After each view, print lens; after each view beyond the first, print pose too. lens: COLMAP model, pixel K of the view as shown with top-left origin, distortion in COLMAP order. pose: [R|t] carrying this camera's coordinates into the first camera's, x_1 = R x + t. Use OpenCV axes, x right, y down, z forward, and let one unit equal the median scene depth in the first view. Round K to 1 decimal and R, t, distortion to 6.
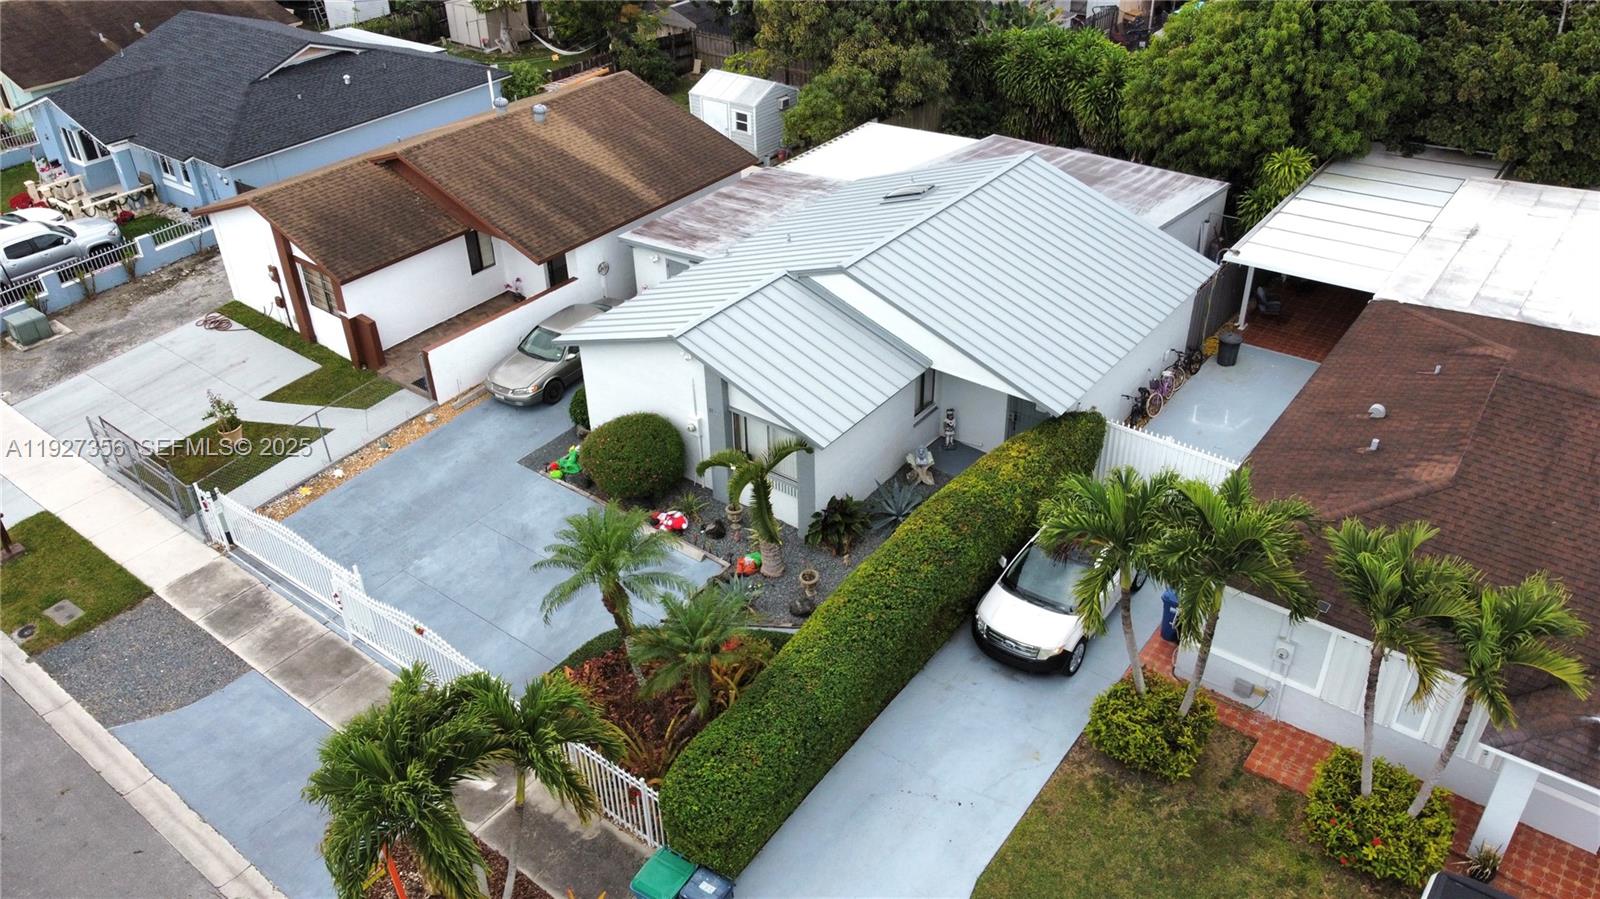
lens RADIAL K [[1212.5, 0, 792.0], [0, 1212.5, 445.3], [0, 0, 1]] dist [-0.003791, -0.001086]
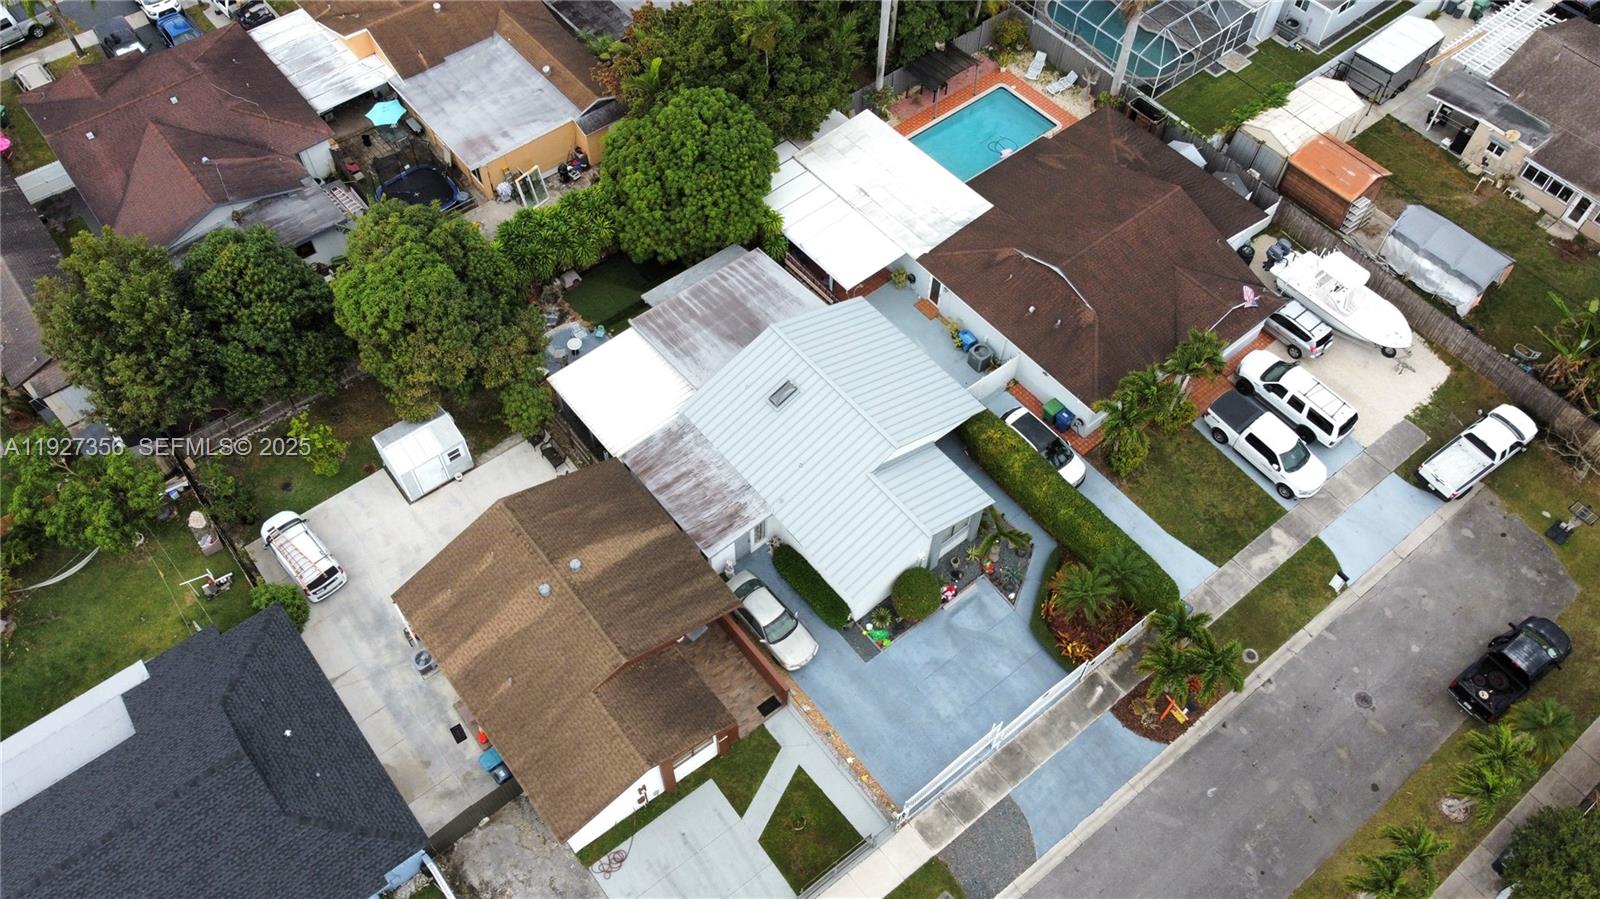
lens RADIAL K [[1212.5, 0, 790.0], [0, 1212.5, 443.0], [0, 0, 1]] dist [-0.003791, -0.001086]
pose [[0.235415, -0.780529, 0.579097, -0.880554], [0.521283, 0.604291, 0.602575, -1.113874], [-0.820271, 0.160018, 0.549136, 0.070752]]
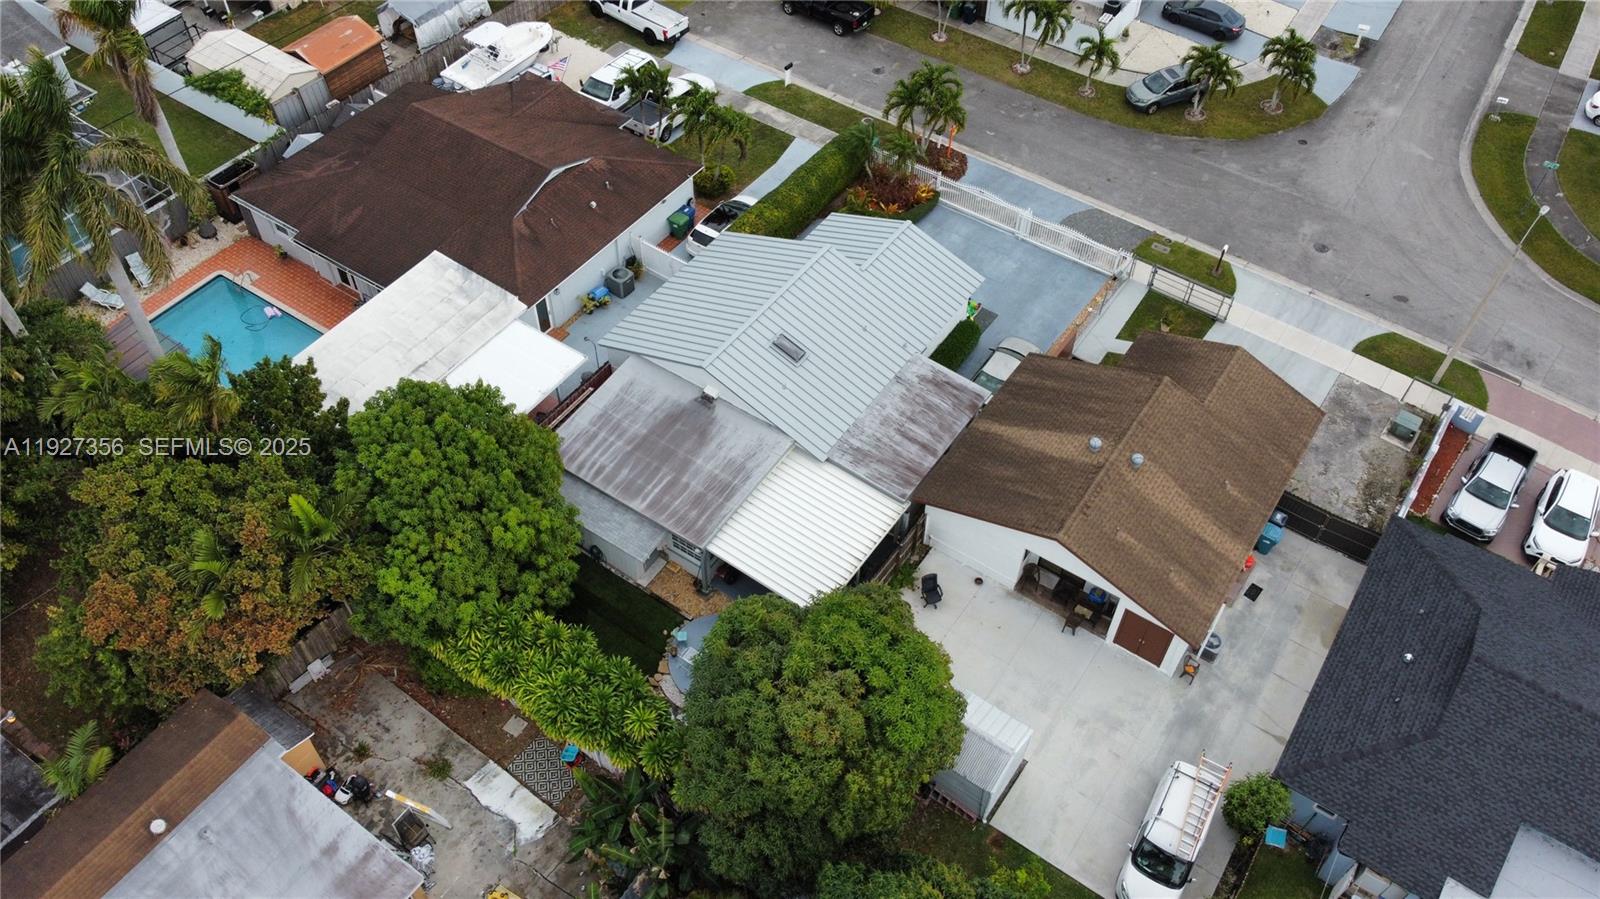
lens RADIAL K [[1212.5, 0, 787.6], [0, 1212.5, 445.9], [0, 0, 1]] dist [-0.003791, -0.001086]
pose [[-0.998658, 0.048046, -0.019349, 0.125996], [-0.012942, 0.130260, 0.991395, -1.573777], [0.050153, 0.990315, -0.129464, 1.237245]]
